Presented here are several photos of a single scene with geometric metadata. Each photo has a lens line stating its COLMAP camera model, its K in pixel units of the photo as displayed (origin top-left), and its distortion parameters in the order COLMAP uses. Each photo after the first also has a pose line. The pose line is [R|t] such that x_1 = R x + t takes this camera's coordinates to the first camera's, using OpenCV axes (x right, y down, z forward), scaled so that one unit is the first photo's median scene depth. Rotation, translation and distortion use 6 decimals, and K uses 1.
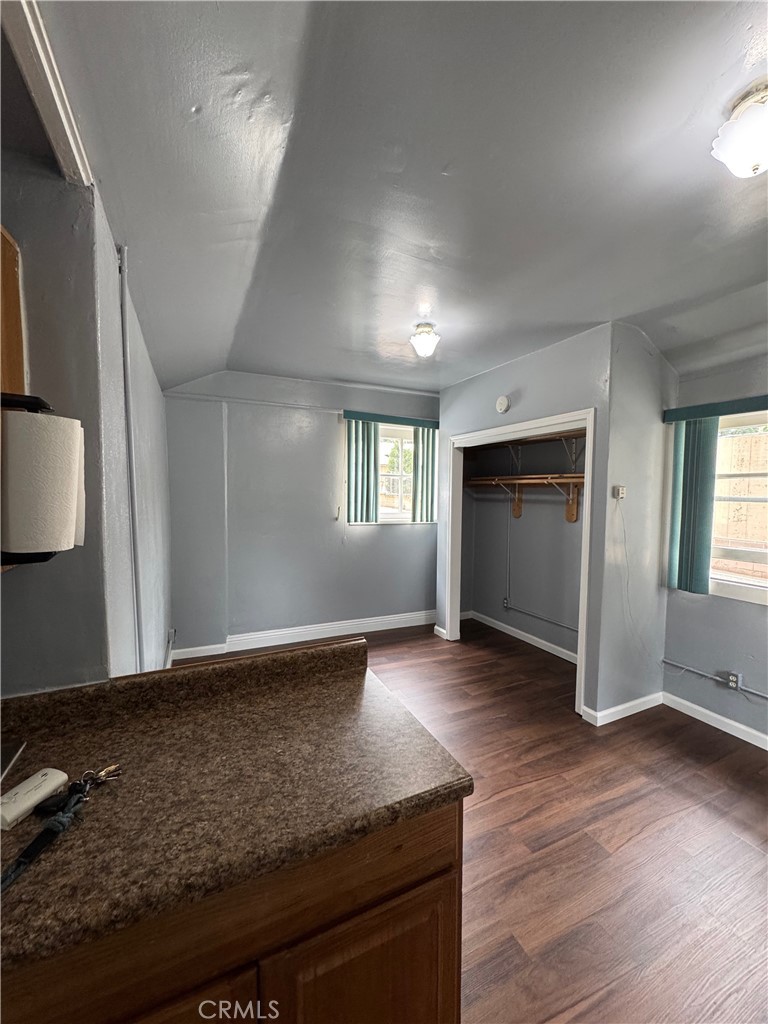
lens RADIAL K [[406.9, 0, 382.7], [0, 406.9, 514.4], [0, 0, 1]] dist [-0.002441, 0.000876]
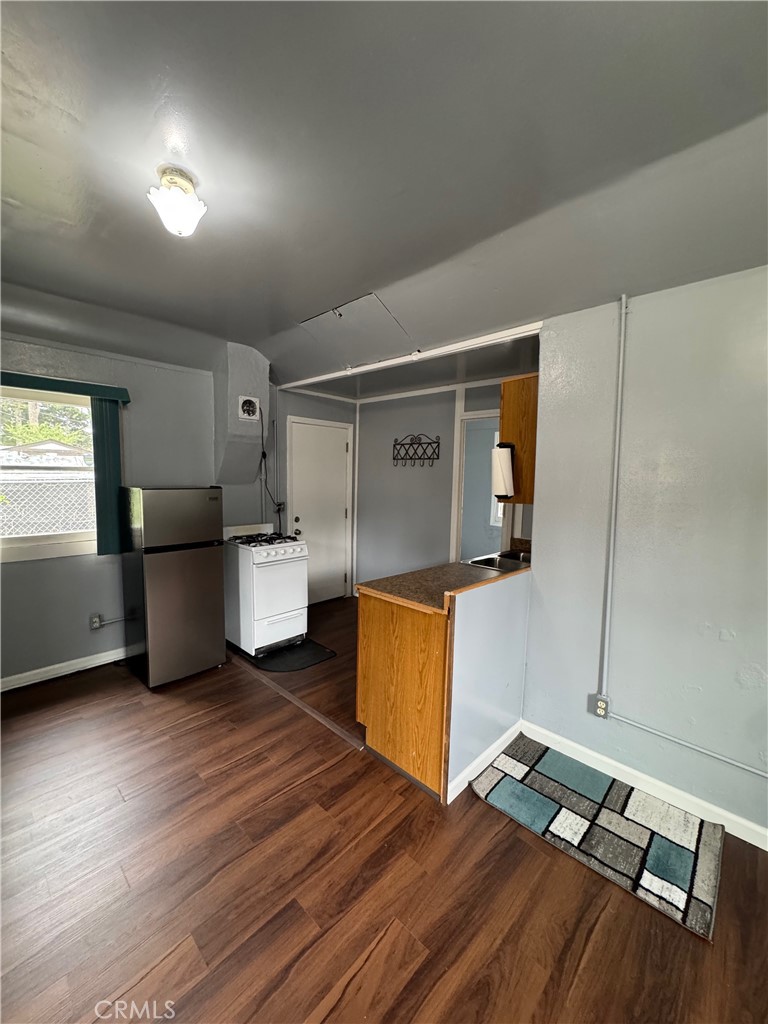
lens RADIAL K [[406.9, 0, 382.2], [0, 406.9, 513.0], [0, 0, 1]] dist [-0.002441, 0.000876]
pose [[-0.935598, 0.005299, -0.353026, 0.321136], [-0.049264, 0.988147, 0.145393, -0.054399], [0.349612, 0.153421, -0.924248, 1.120873]]
